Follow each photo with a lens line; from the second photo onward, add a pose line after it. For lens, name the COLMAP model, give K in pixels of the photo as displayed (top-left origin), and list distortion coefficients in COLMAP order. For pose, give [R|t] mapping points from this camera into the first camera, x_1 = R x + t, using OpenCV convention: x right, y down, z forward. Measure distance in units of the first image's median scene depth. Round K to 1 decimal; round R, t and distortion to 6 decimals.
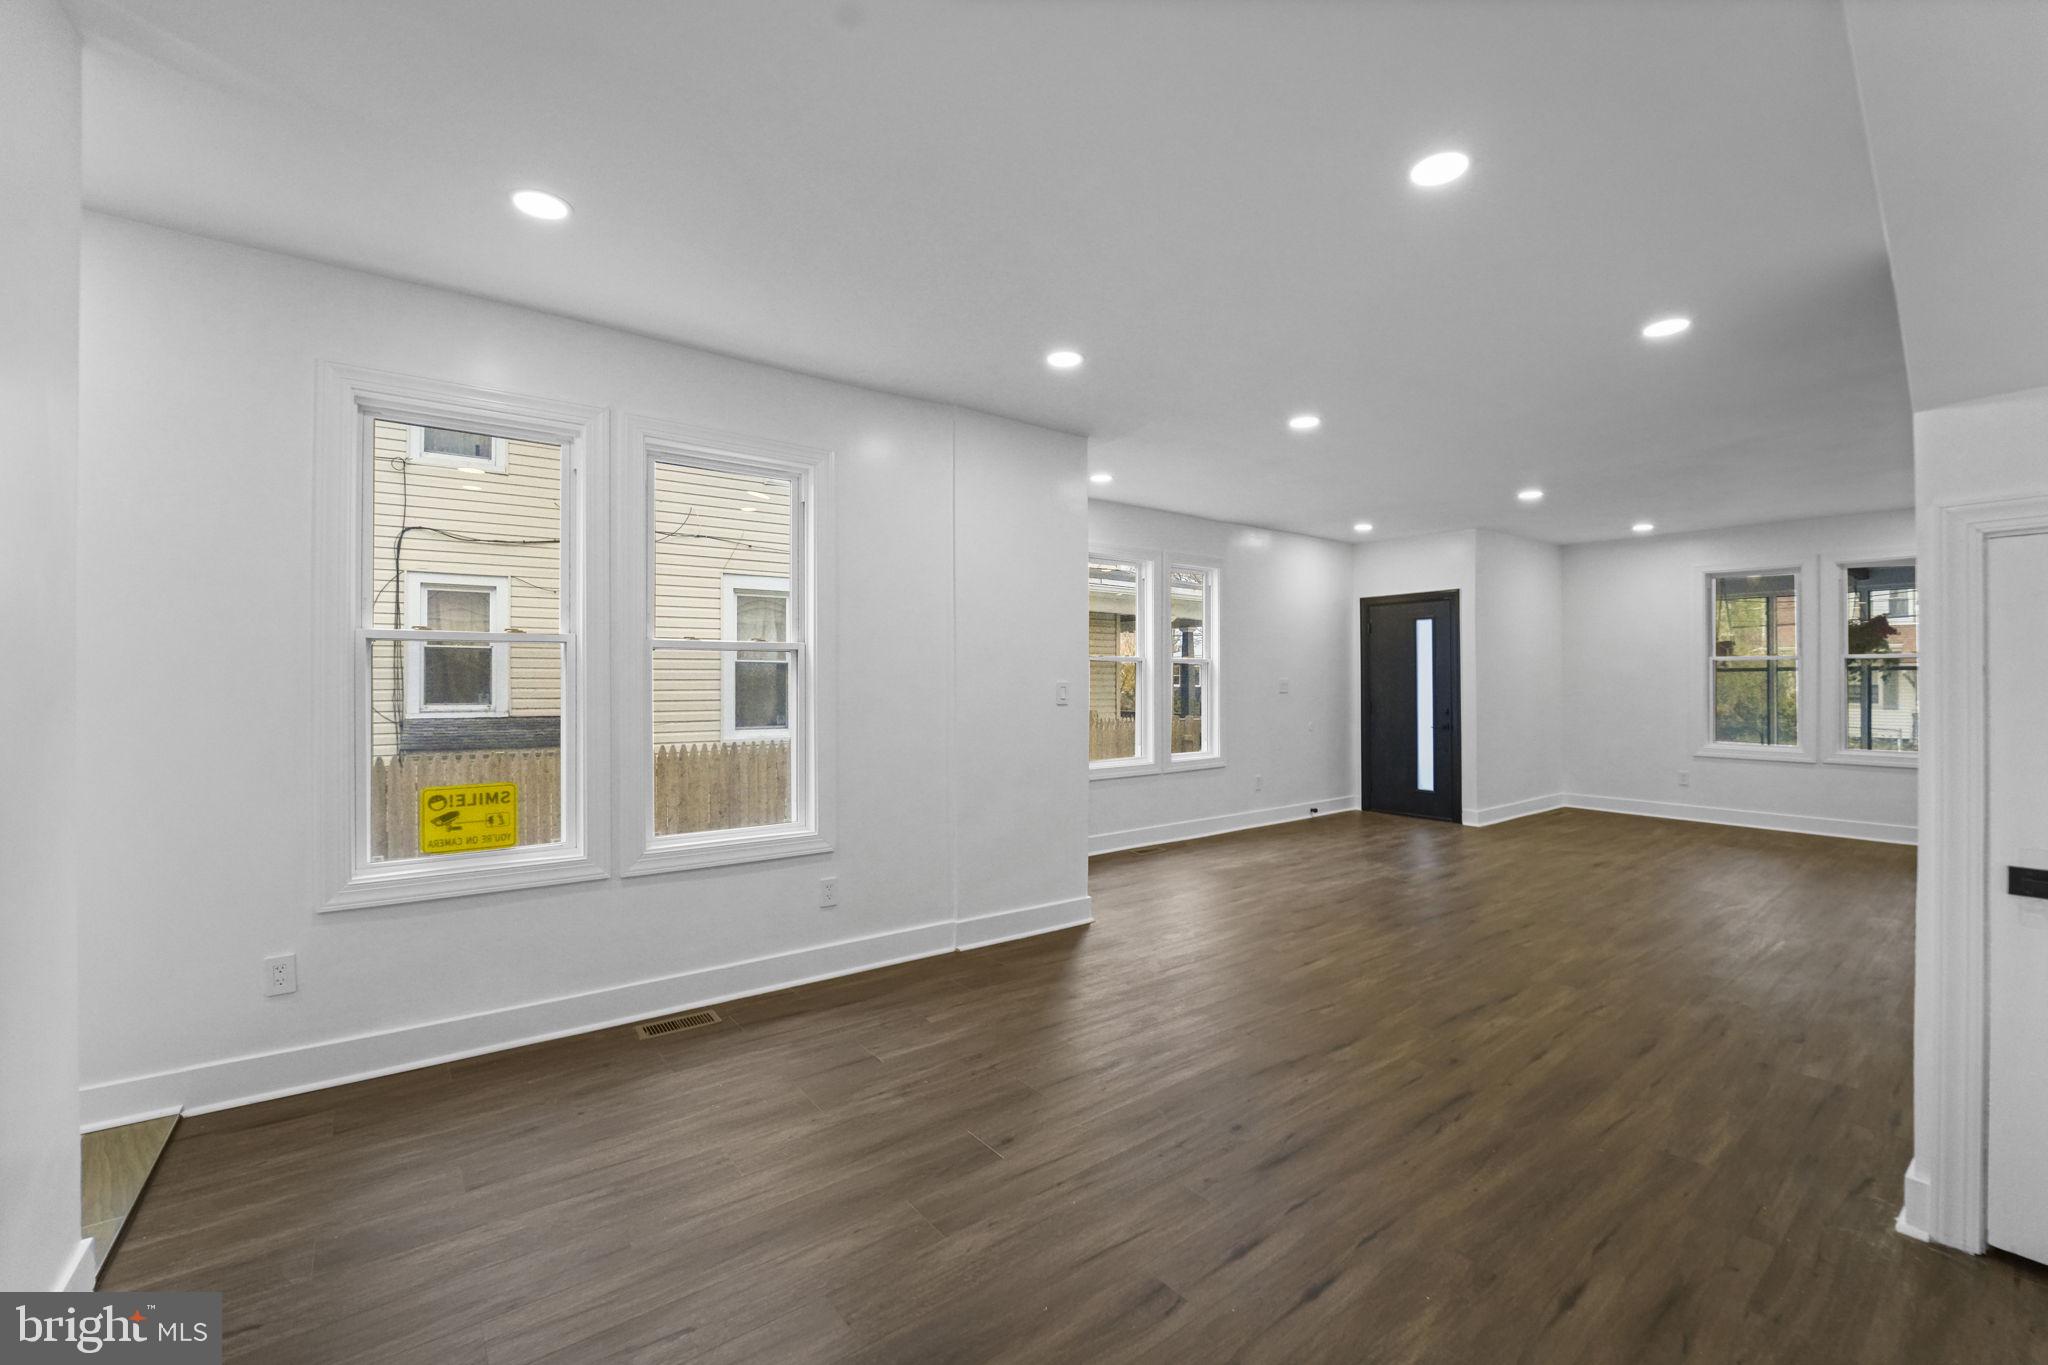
lens RADIAL K [[842.2, 0, 1014.1], [0, 842.2, 663.4], [0, 0, 1]] dist [-0.024687, -0.000196]
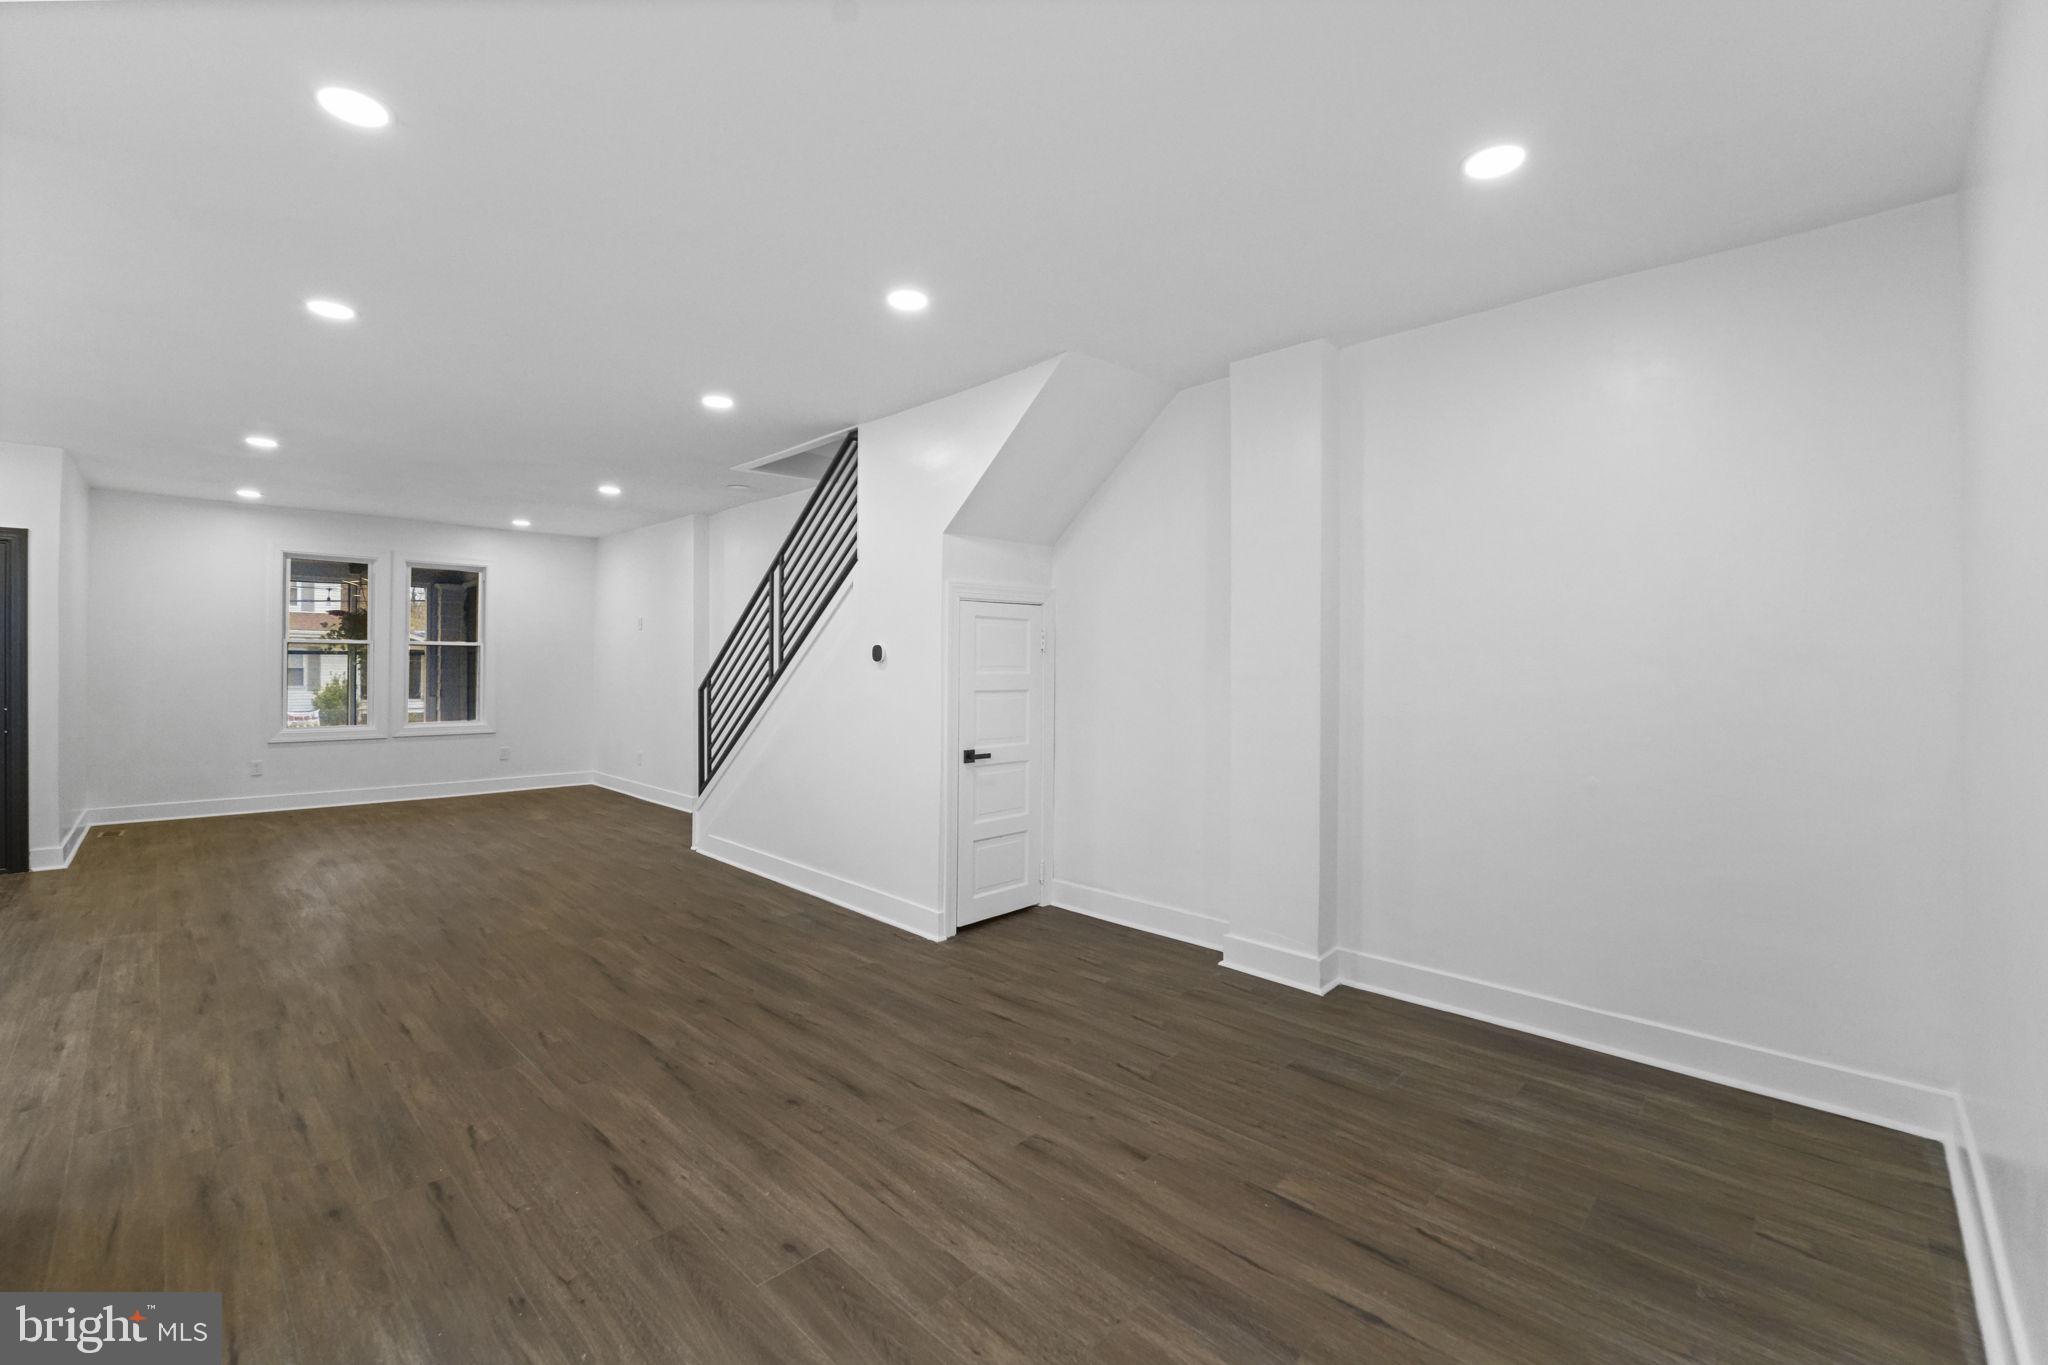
lens RADIAL K [[854.3, 0, 1038.6], [0, 854.3, 669.3], [0, 0, 1]] dist [-0.023507, 0.000342]
pose [[-0.160614, -0.006778, 0.986994, -0.271000], [-0.022239, 0.999747, 0.003246, 0.004801], [-0.986767, -0.021429, -0.160724, 0.295258]]
